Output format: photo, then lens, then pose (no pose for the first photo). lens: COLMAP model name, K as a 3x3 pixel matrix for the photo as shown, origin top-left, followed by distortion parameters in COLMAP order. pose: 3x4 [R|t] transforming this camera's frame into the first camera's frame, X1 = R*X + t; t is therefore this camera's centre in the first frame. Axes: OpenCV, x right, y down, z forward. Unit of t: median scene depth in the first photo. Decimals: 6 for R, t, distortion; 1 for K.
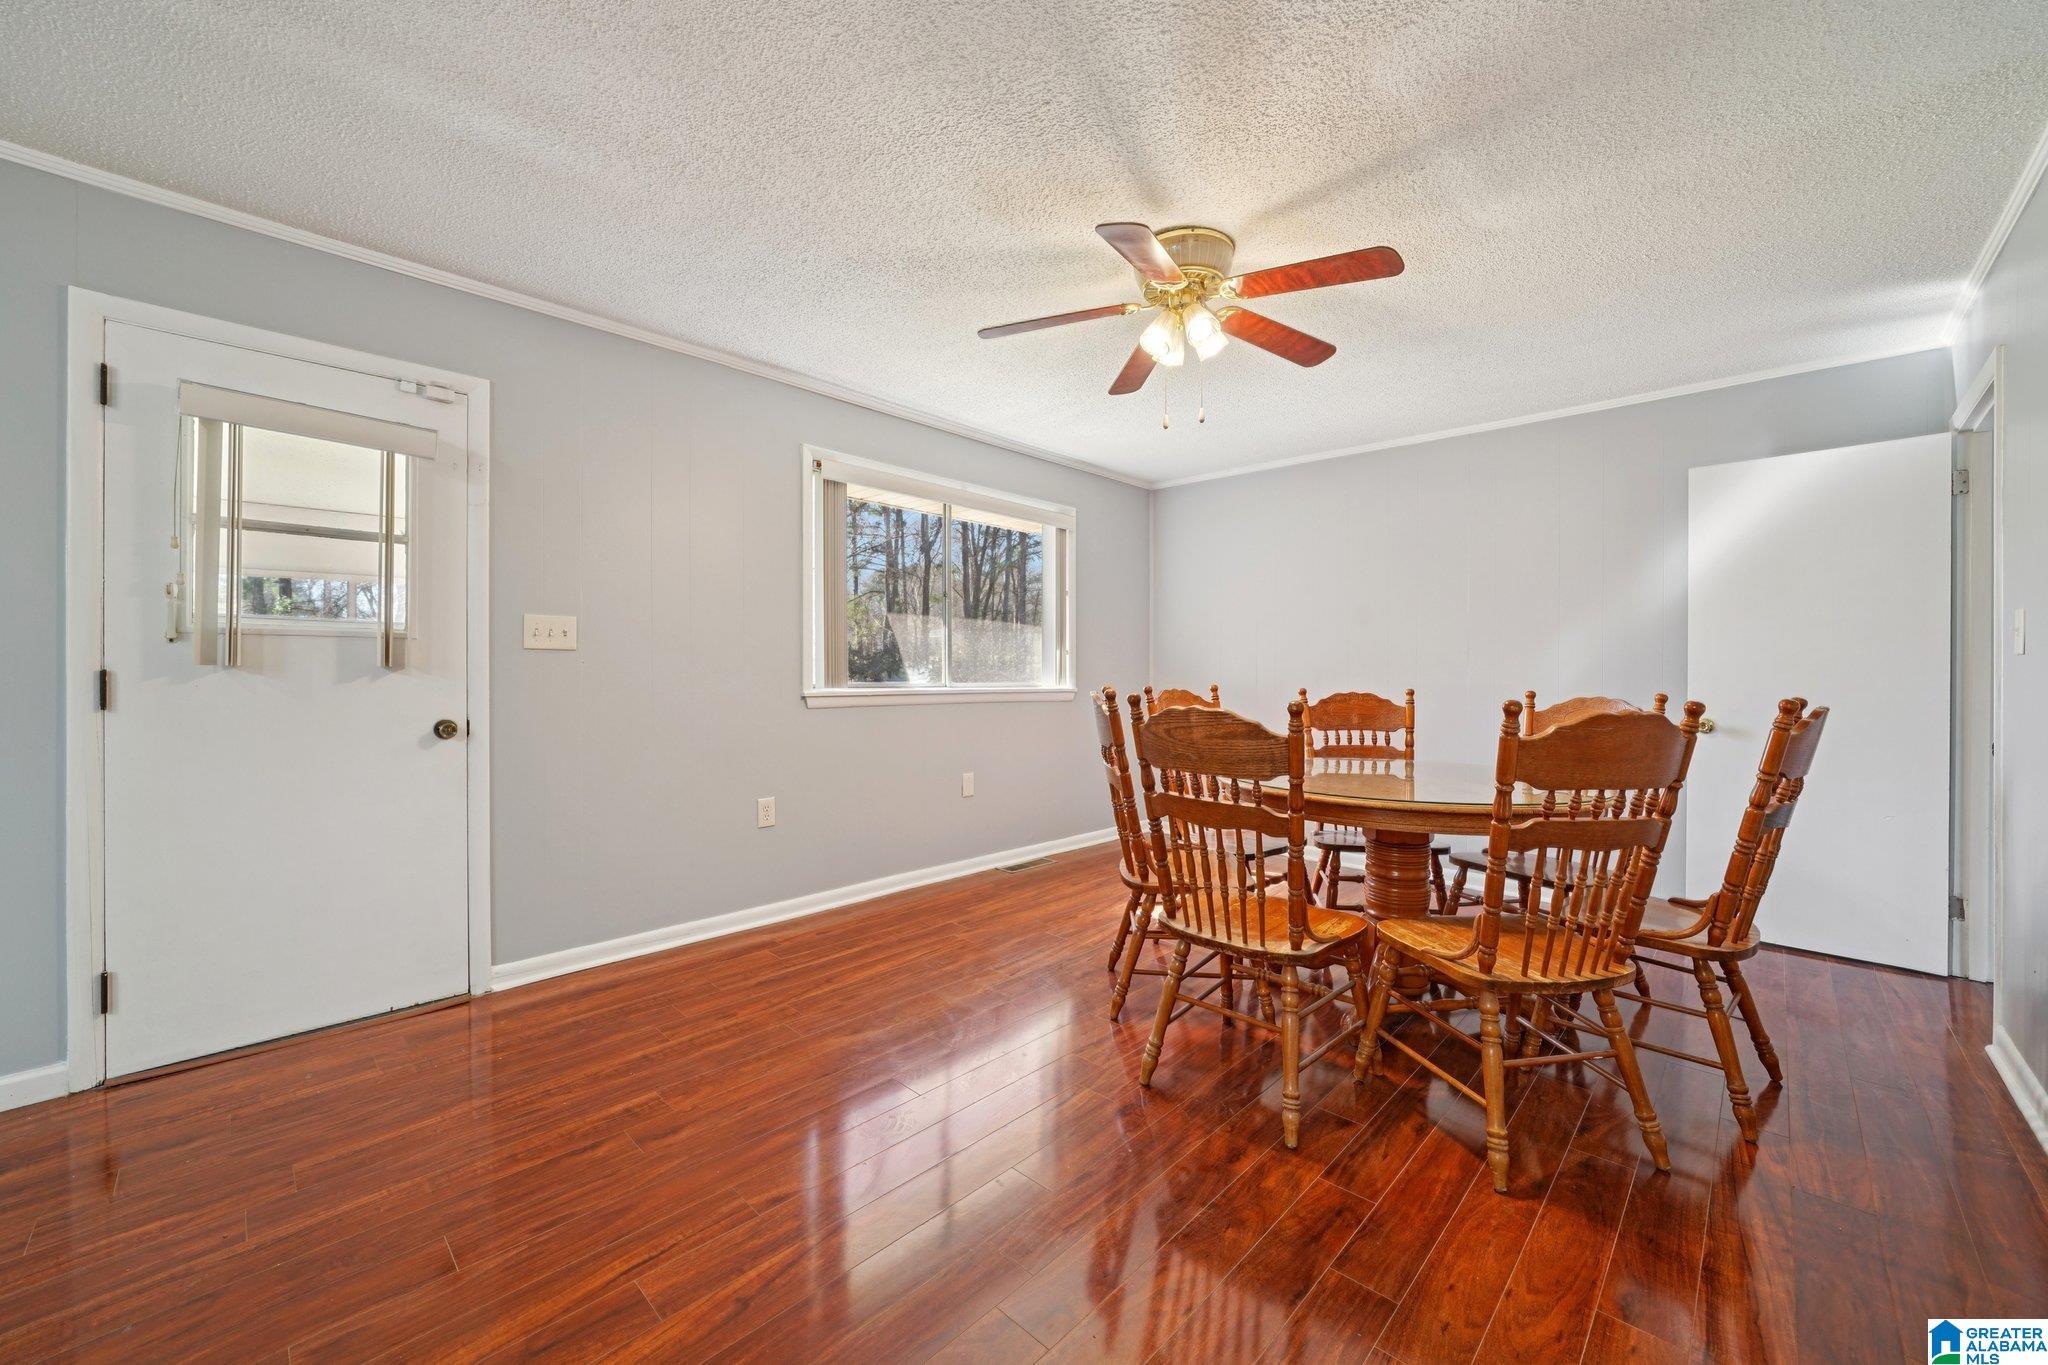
lens RADIAL K [[784.0, 0, 1027.2], [0, 784.0, 673.4], [0, 0, 1]] dist [-0.001063, -0.000056]
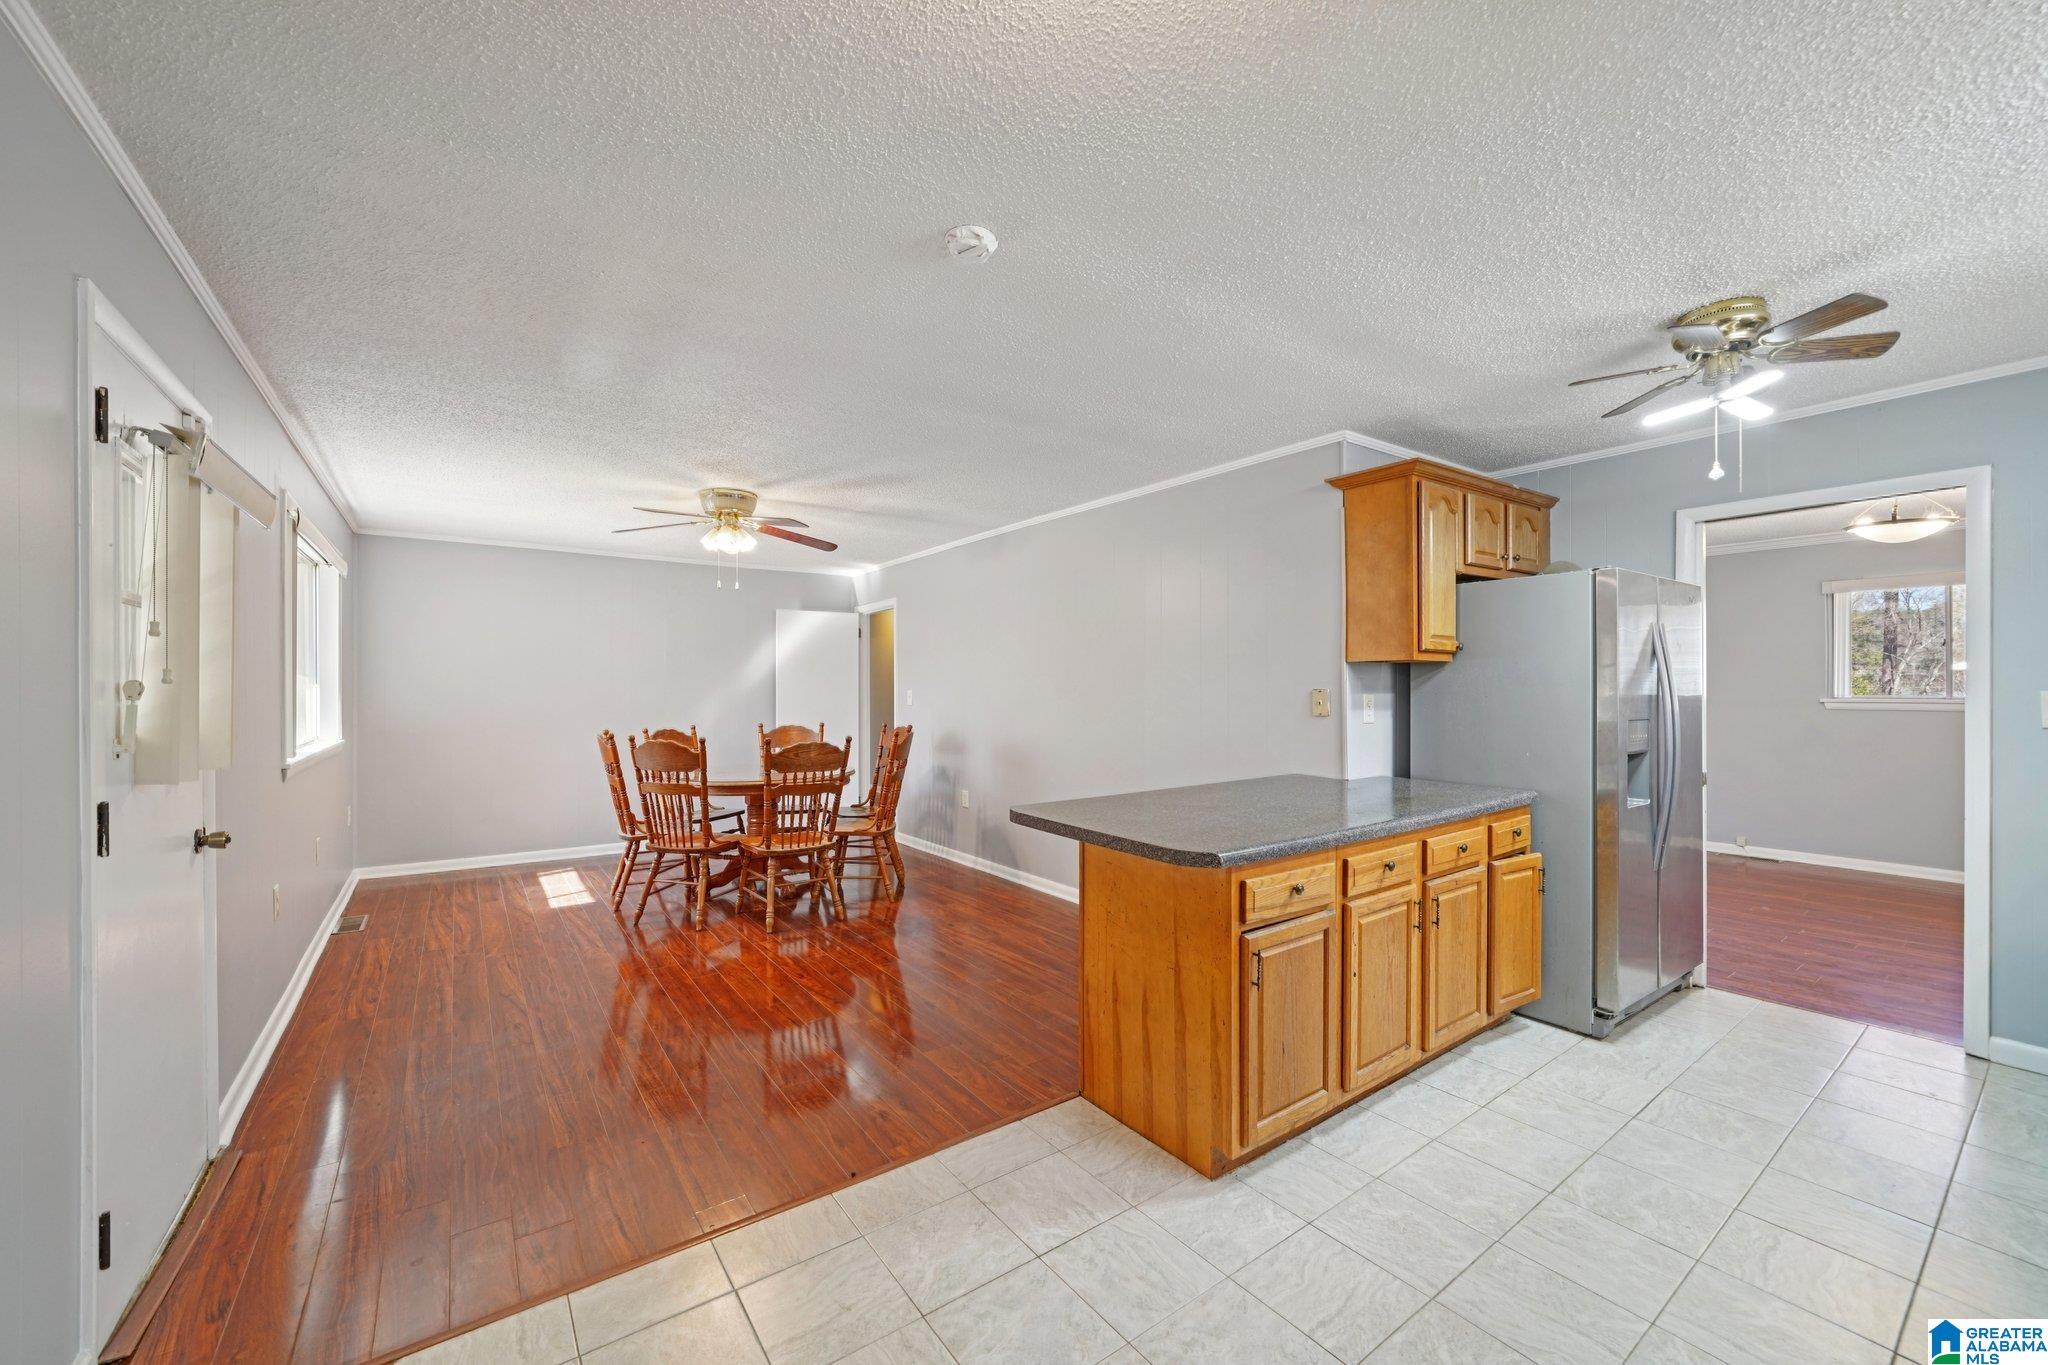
lens RADIAL K [[795.7, 0, 1017.6], [0, 795.7, 679.9], [0, 0, 1]] dist [-0.003115, 0.000413]
pose [[0.185841, 0.002182, 0.982577, -1.404023], [0.003791, 0.999989, -0.002938, -0.092682], [-0.982572, 0.004270, 0.185831, -0.000649]]
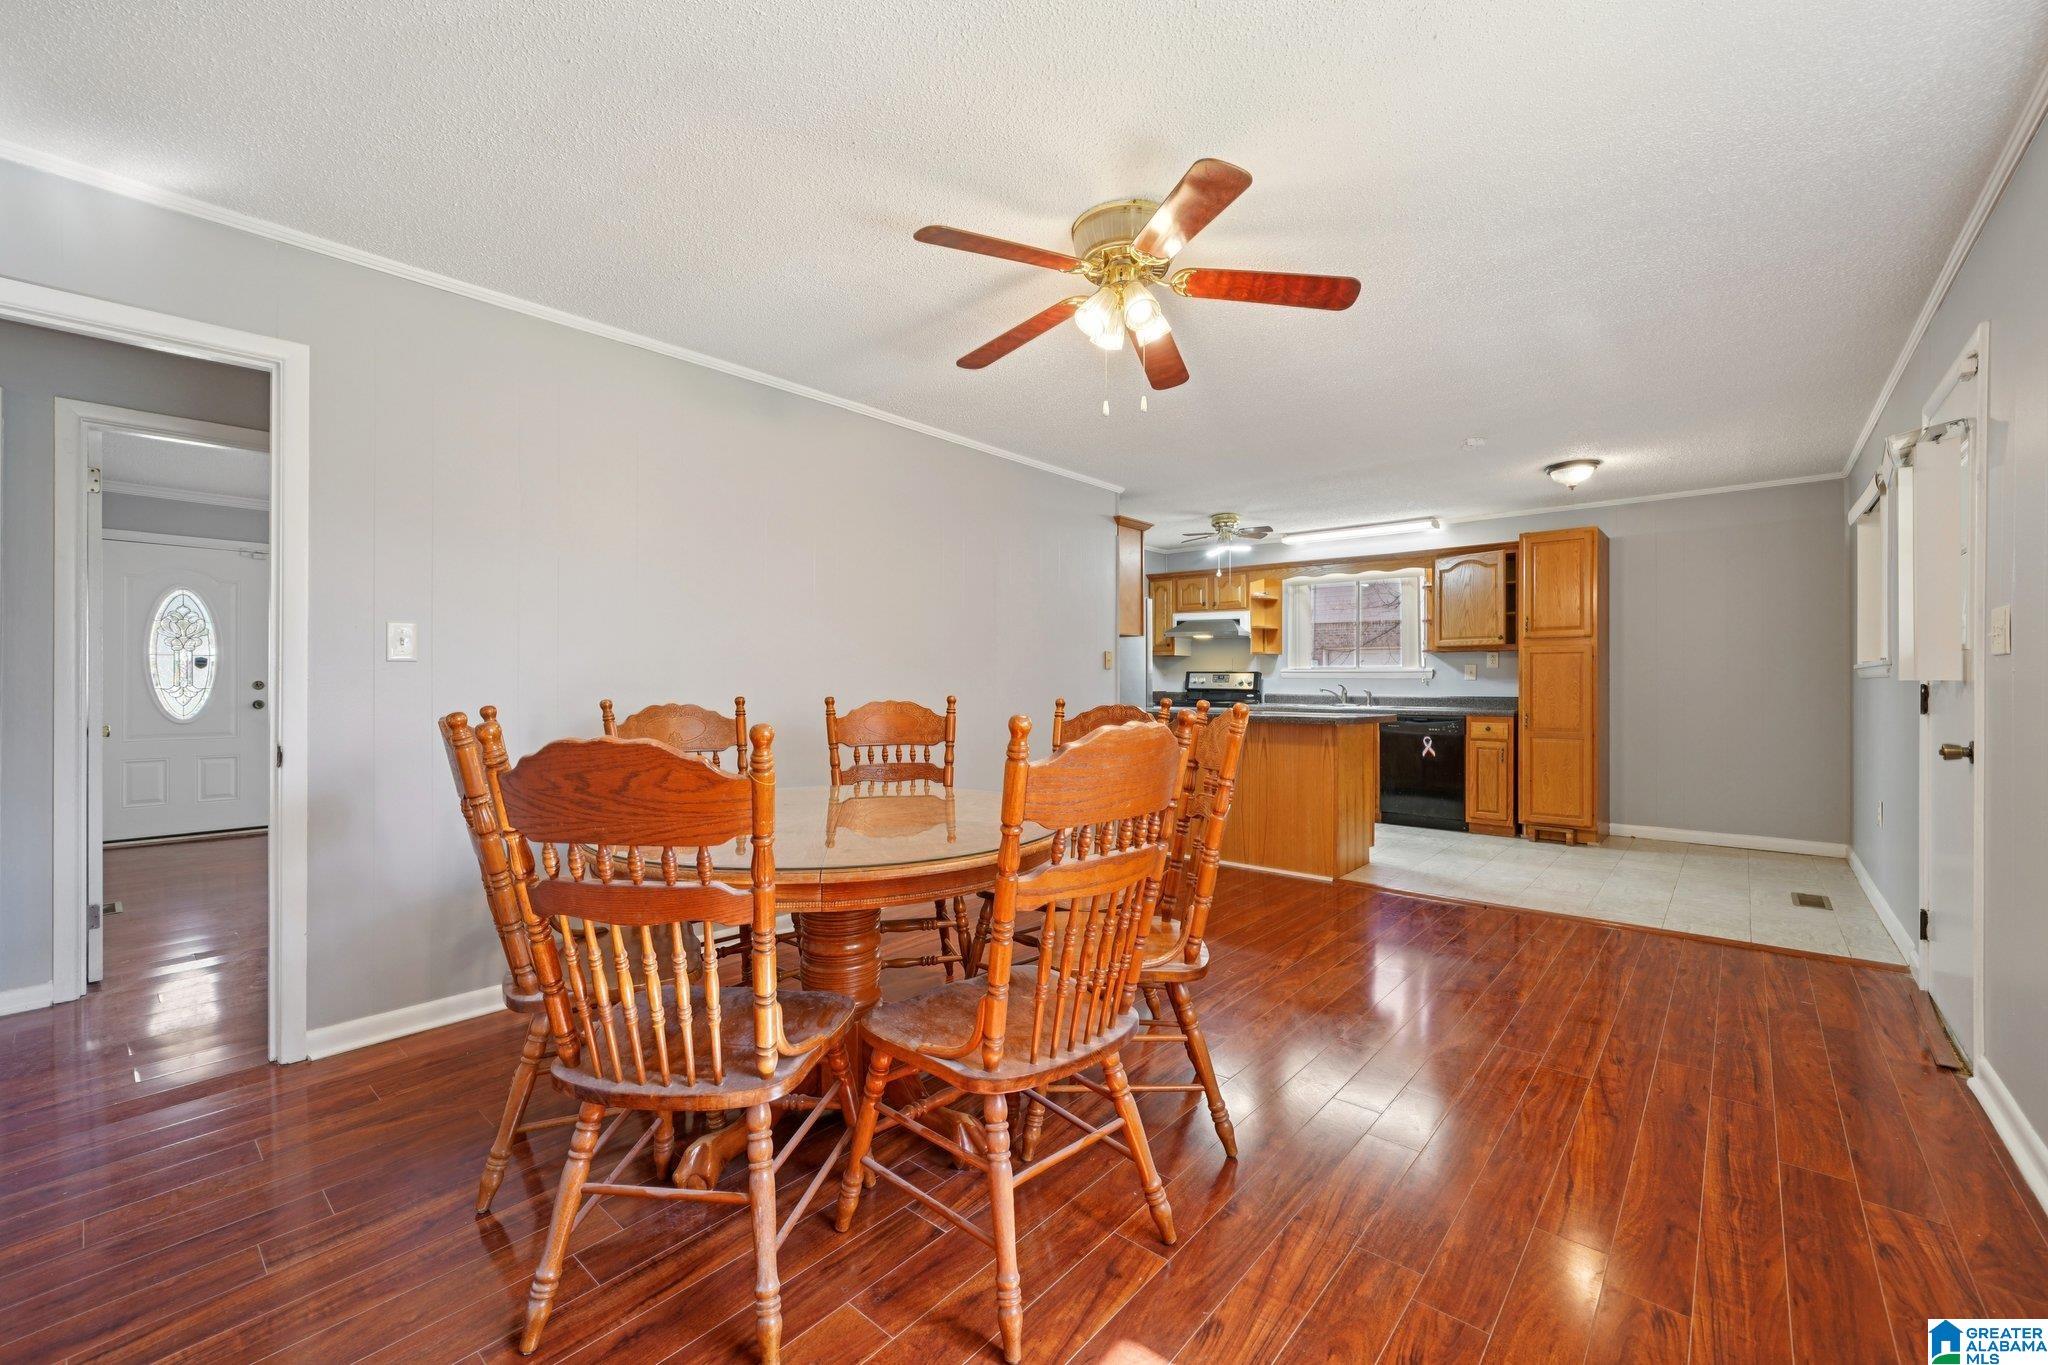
lens RADIAL K [[819.1, 0, 1021.0], [0, 819.1, 681.9], [0, 0, 1]] dist [-0.013486, 0.004869]
pose [[-0.999168, -0.011438, -0.039140, 0.341086], [-0.011489, 0.999933, 0.001062, 0.003211], [0.039125, 0.001511, -0.999233, 1.847038]]
